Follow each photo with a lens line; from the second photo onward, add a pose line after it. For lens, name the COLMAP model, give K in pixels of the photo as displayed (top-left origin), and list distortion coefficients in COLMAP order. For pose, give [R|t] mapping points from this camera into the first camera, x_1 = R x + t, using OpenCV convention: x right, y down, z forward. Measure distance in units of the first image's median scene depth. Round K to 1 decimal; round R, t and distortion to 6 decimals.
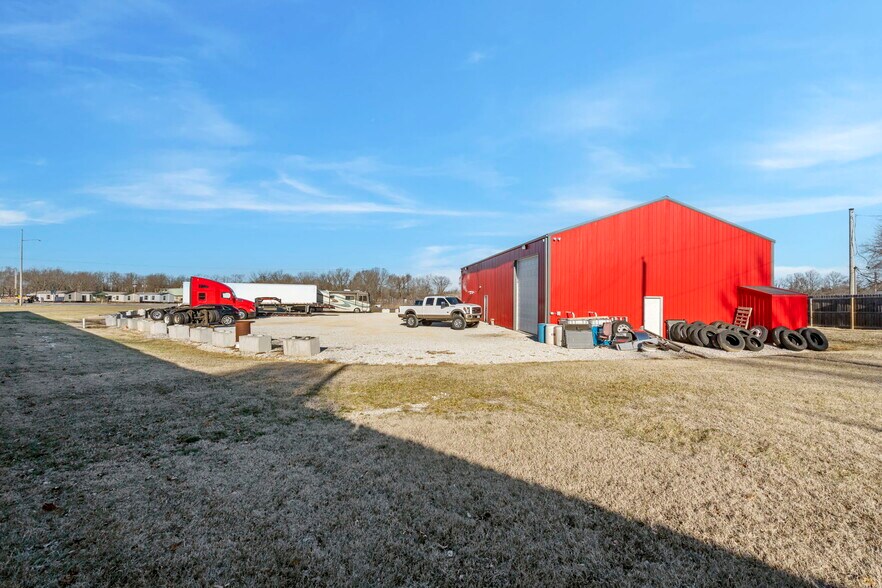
lens RADIAL K [[450.2, 0, 441.0], [0, 450.2, 294.0], [0, 0, 1]] dist [-0.037591, 0.016675]
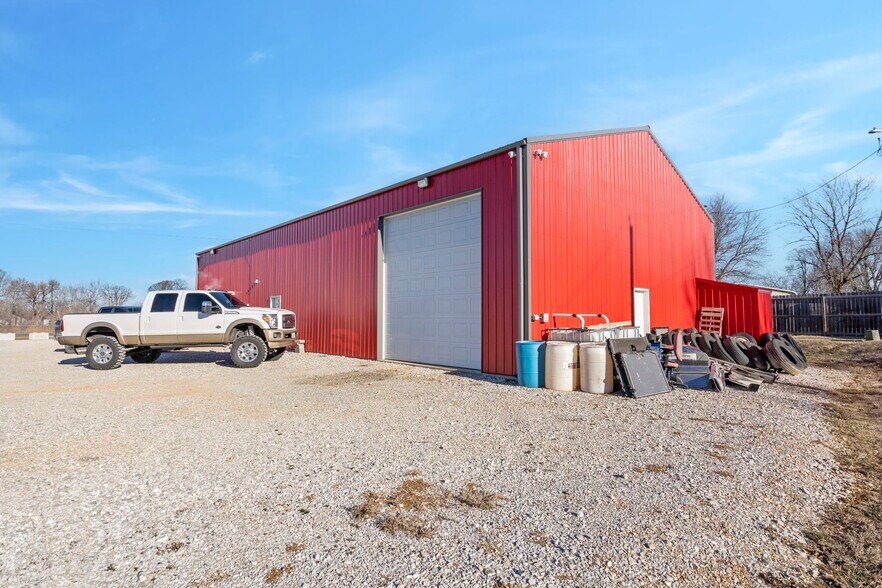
lens RADIAL K [[450.2, 0, 441.0], [0, 450.2, 294.0], [0, 0, 1]] dist [-0.037591, 0.016675]
pose [[0.787361, 0.026954, 0.615903, -0.078689], [0.006208, 0.998646, -0.051641, 0.032843], [-0.616461, 0.044484, 0.786128, 0.551144]]
